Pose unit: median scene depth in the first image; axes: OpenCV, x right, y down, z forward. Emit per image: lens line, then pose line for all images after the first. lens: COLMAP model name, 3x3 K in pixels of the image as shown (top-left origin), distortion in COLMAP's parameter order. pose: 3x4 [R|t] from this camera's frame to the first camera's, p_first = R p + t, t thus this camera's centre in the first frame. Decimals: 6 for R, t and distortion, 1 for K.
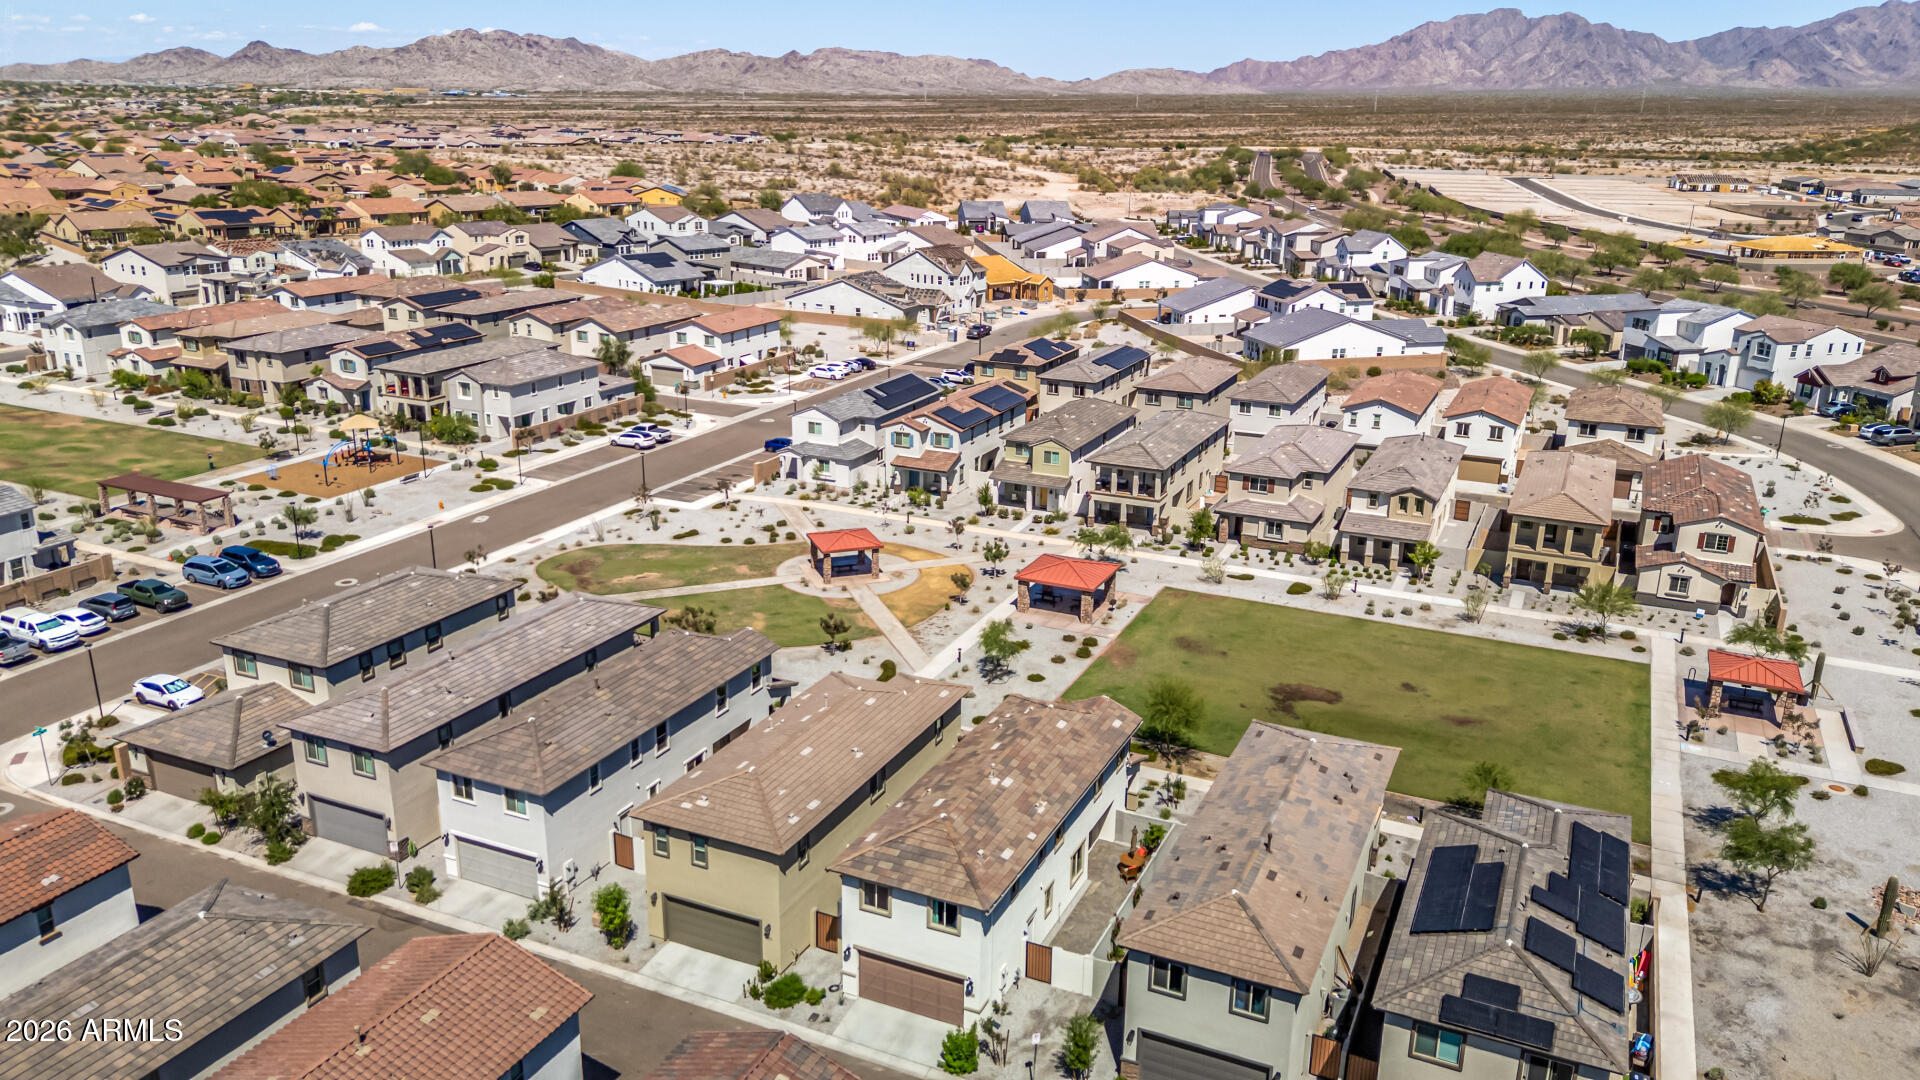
lens RADIAL K [[1405.0, 0, 967.1], [0, 1405.0, 546.4], [0, 0, 1]] dist [0.101614, -0.128568]
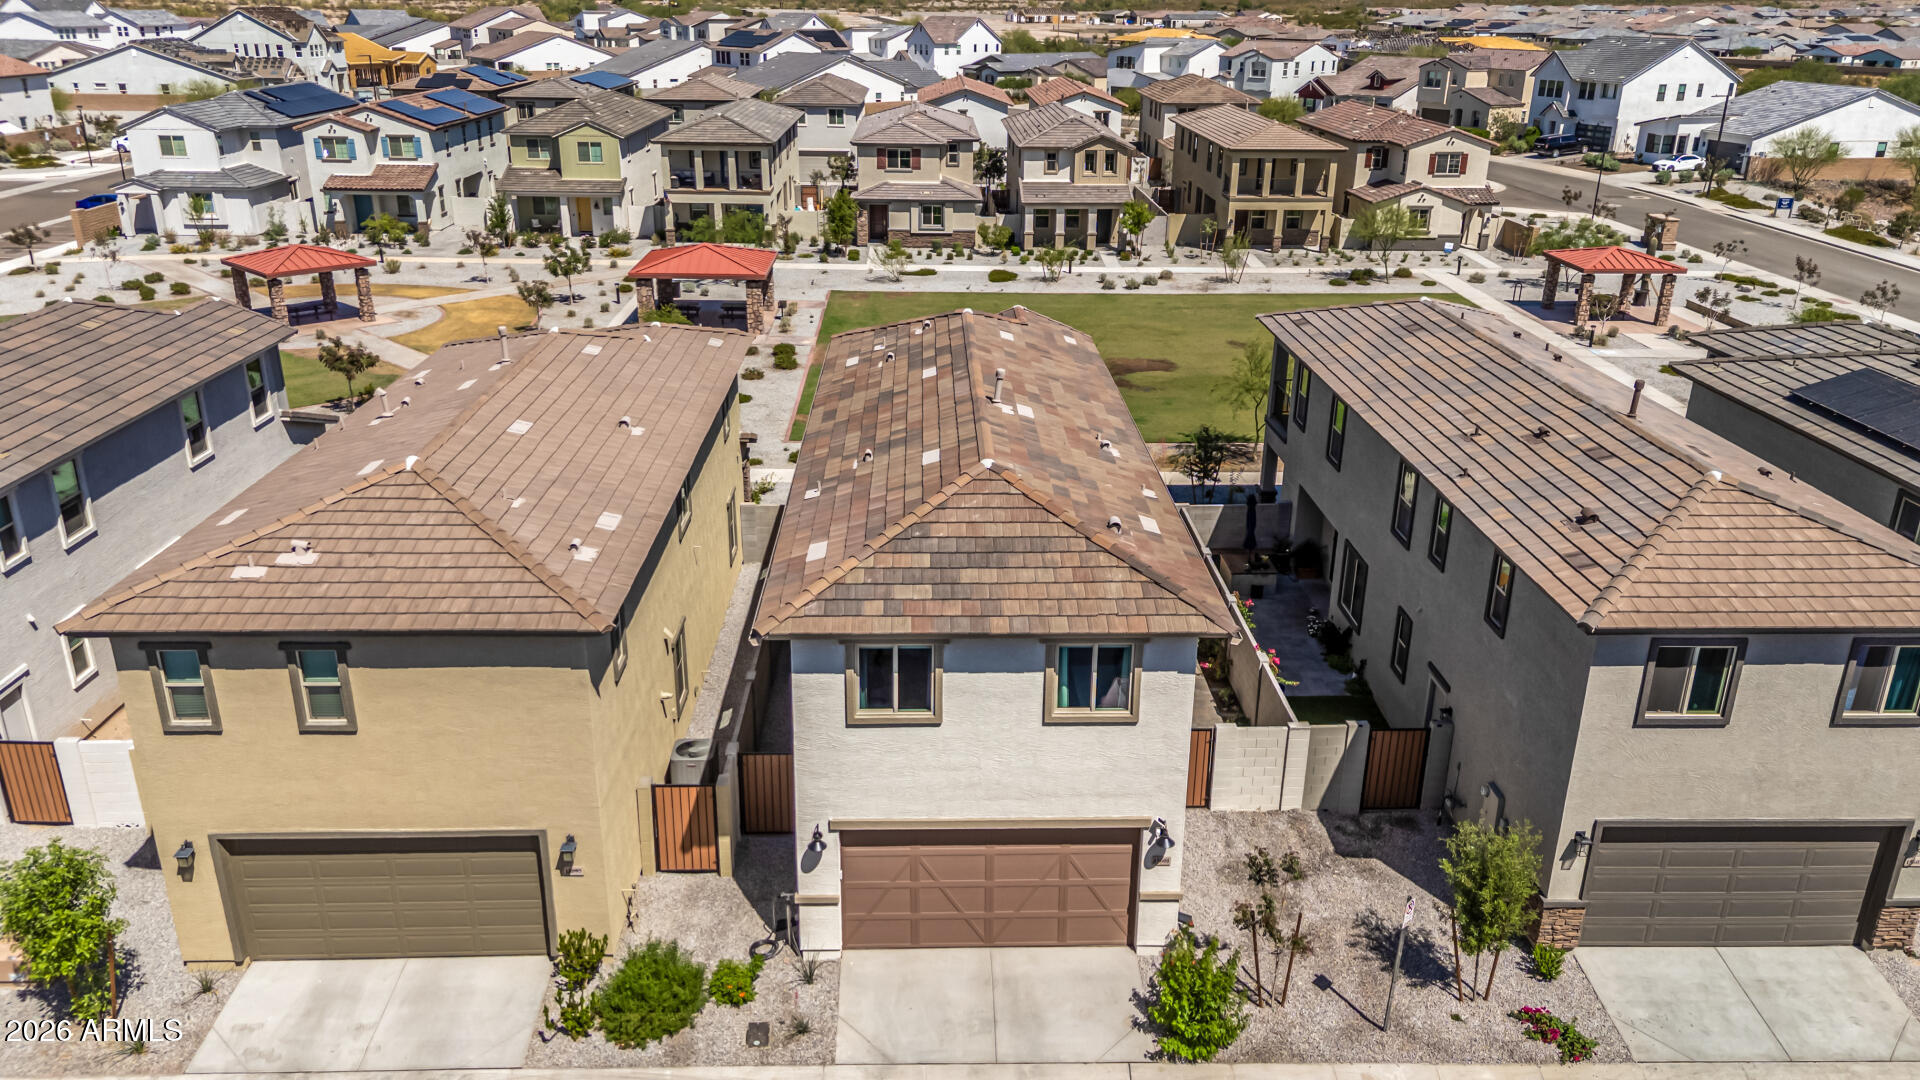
lens RADIAL K [[1412.9, 0, 966.8], [0, 1412.9, 544.9], [0, 0, 1]] dist [0.071070, -0.070616]
pose [[0.897115, -0.165791, 0.409510, -0.089368], [0.137926, 0.985691, 0.096904, 0.081369], [-0.419716, -0.030452, 0.907145, 0.297086]]
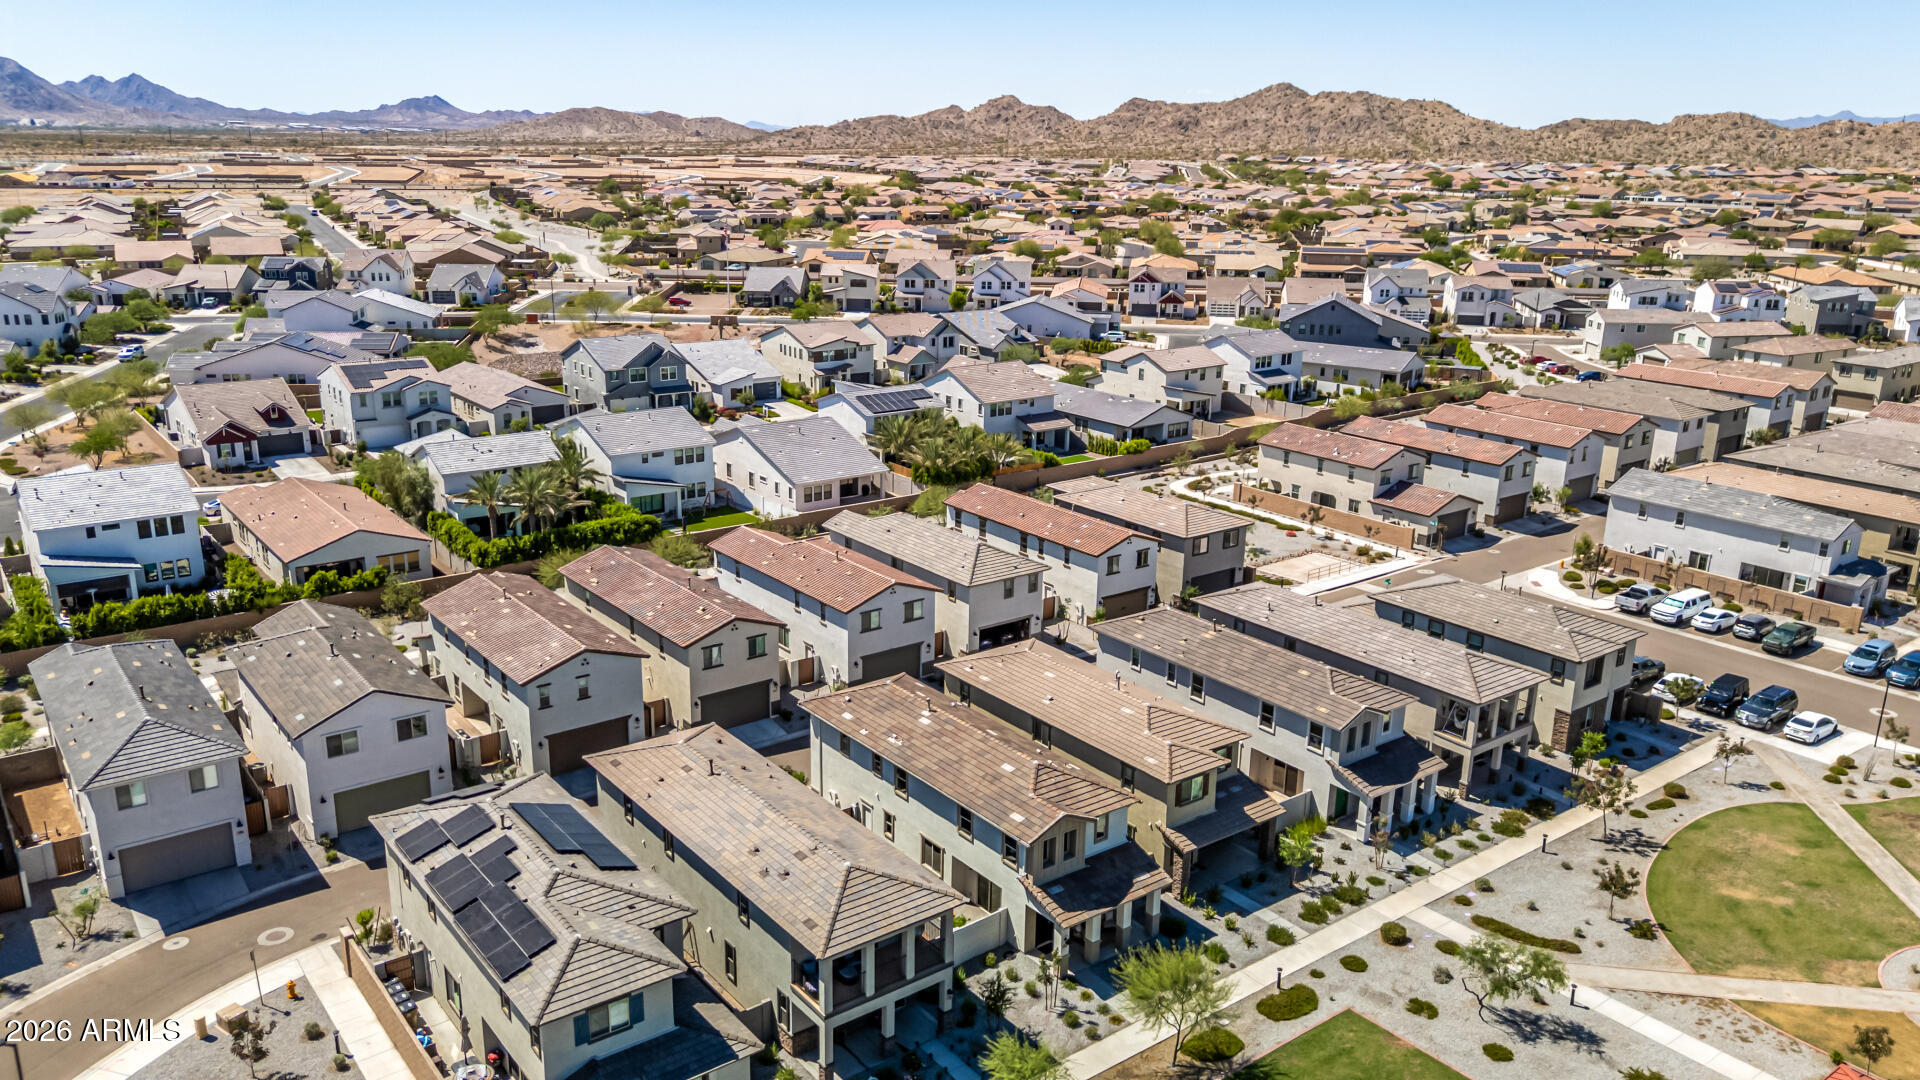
lens RADIAL K [[1398.5, 0, 960.0], [0, 1398.5, 540.0], [0, 0, 1]] dist [0.075912, -0.091350]
pose [[-0.463731, 0.223444, -0.857337, 0.479382], [-0.295918, 0.873041, 0.387598, -0.206325], [0.835096, 0.433443, -0.338735, 0.671470]]
